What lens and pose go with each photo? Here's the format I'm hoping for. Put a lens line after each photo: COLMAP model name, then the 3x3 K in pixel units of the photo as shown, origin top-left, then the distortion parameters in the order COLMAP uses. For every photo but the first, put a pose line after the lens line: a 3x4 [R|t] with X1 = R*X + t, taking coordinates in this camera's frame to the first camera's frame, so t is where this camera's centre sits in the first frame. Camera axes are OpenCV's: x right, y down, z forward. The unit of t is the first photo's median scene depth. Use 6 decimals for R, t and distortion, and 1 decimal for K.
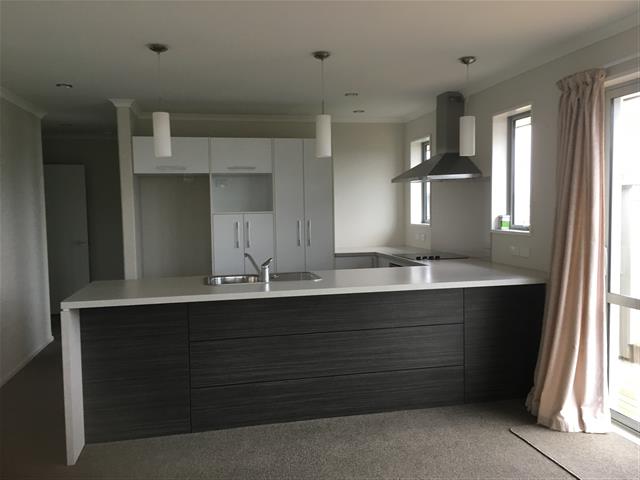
lens RADIAL K [[550.5, 0, 320.0], [0, 550.5, 240.0], [0, 0, 1]] dist [0.041496, -0.009644]
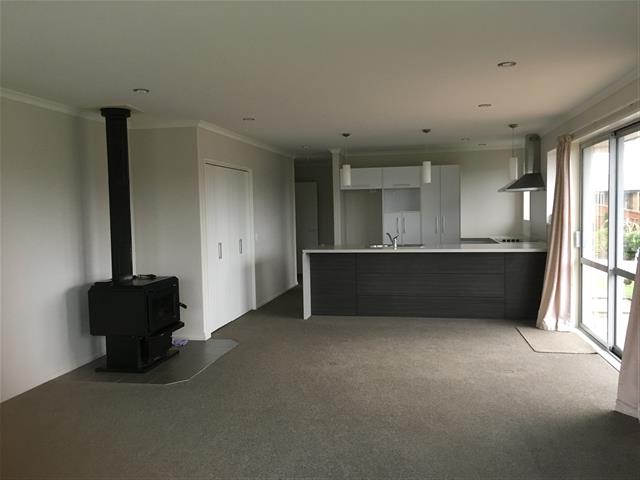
lens RADIAL K [[550.5, 0, 320.0], [0, 550.5, 240.0], [0, 0, 1]] dist [0.041496, -0.009644]
pose [[0.918694, 0.021793, -0.394368, 0.300452], [-0.019976, 0.999763, 0.008713, 0.026610], [0.394464, -0.000126, 0.918911, -0.642300]]
